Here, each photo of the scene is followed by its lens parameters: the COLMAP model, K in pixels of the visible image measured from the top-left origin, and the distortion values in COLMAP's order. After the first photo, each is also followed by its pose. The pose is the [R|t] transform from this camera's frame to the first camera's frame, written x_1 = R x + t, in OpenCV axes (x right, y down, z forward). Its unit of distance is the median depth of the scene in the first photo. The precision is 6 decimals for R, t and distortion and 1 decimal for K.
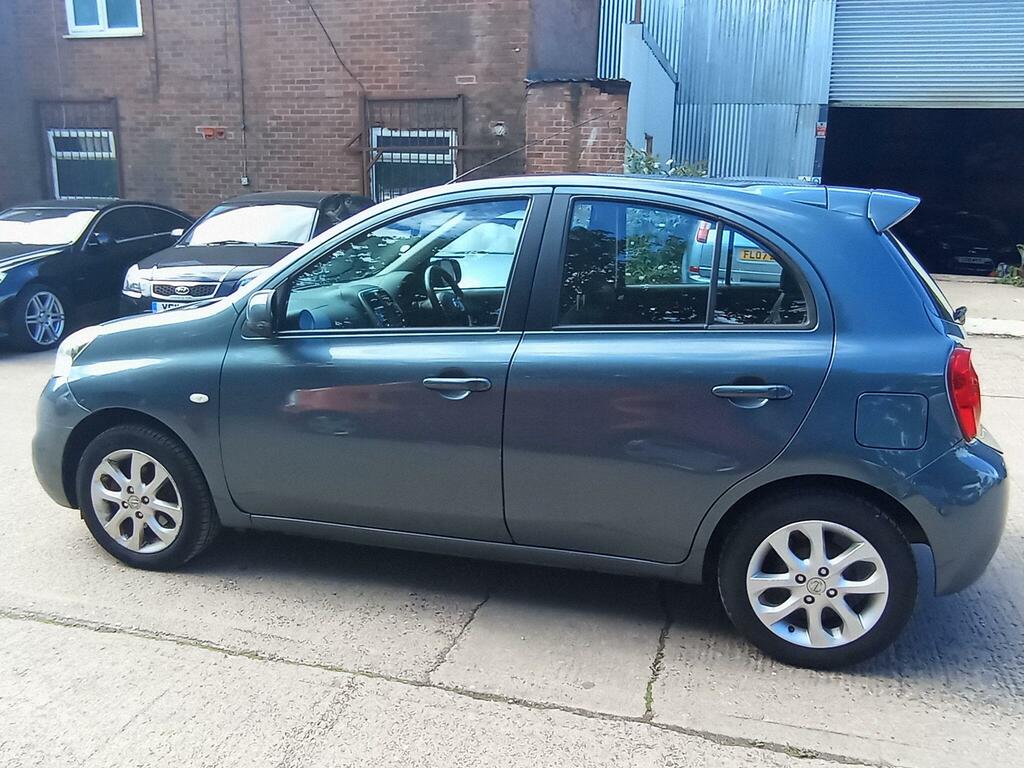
lens RADIAL K [[855.0, 0, 512.5], [0, 855.0, 385.4], [0, 0, 1]] dist [-0.034918, 0.044173]
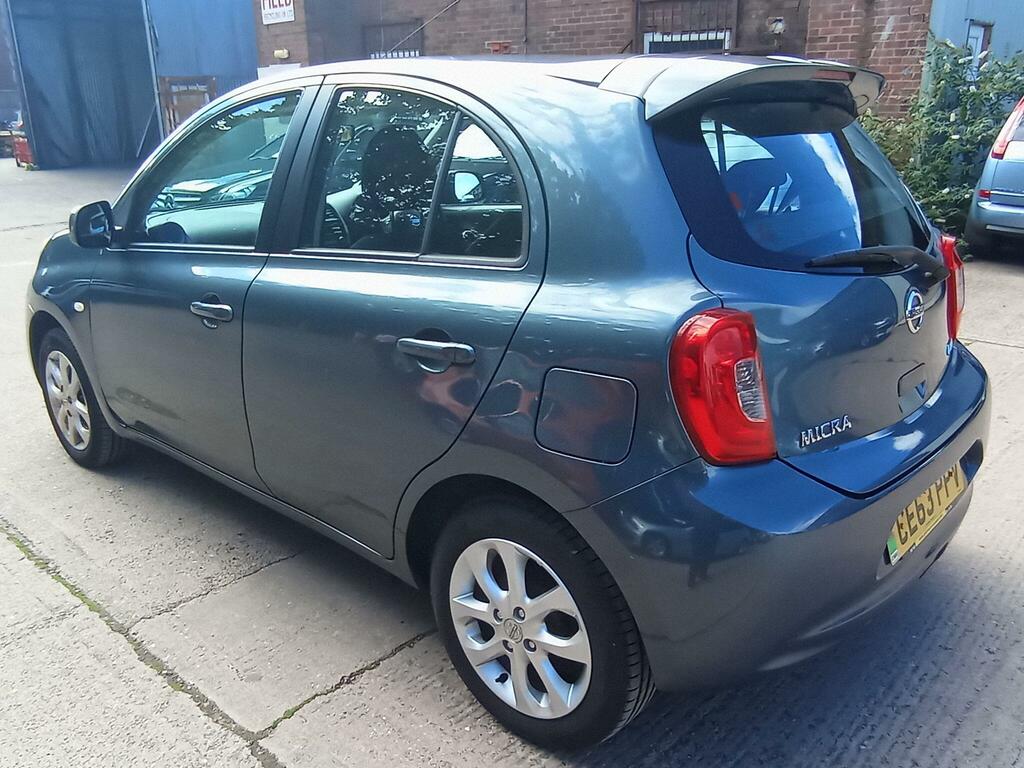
lens RADIAL K [[855.0, 0, 507.7], [0, 855.0, 382.9], [0, 0, 1]] dist [-0.034918, 0.044173]
pose [[0.897707, 0.114147, -0.425549, 0.144471], [-0.076631, 0.991587, 0.104323, -0.010367], [0.433877, -0.061041, 0.898902, 0.083014]]
